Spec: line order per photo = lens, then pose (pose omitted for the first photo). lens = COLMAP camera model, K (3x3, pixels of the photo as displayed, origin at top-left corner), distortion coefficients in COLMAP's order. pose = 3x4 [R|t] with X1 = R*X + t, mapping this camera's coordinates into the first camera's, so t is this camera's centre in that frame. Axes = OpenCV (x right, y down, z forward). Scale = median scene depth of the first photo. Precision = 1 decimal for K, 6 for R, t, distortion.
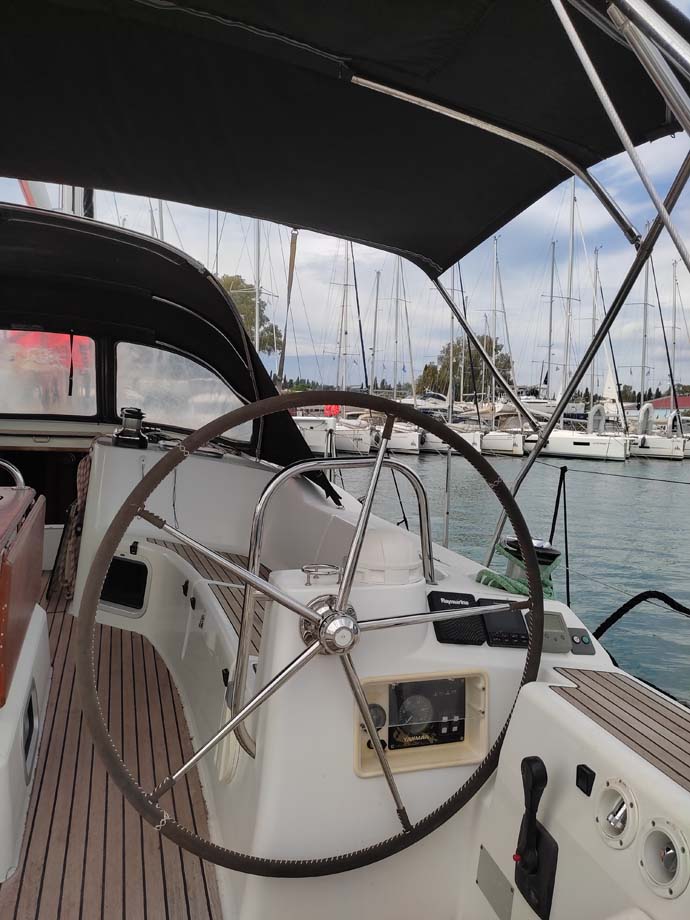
lens RADIAL K [[700.4, 0, 345.0], [0, 700.4, 460.0], [0, 0, 1]] dist [0.045289, -0.001289]
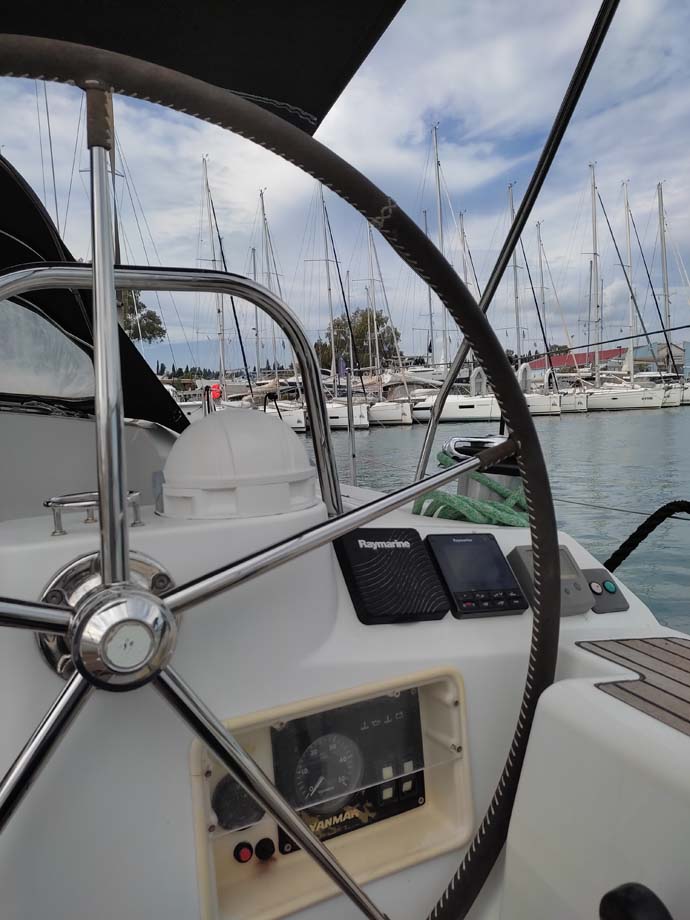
lens RADIAL K [[700.4, 0, 345.0], [0, 700.4, 460.0], [0, 0, 1]] dist [0.045289, -0.001289]
pose [[0.984145, -0.092396, 0.151397, 0.054717], [0.088825, 0.995589, 0.030198, 0.123071], [-0.153520, -0.016271, 0.988012, 0.496753]]
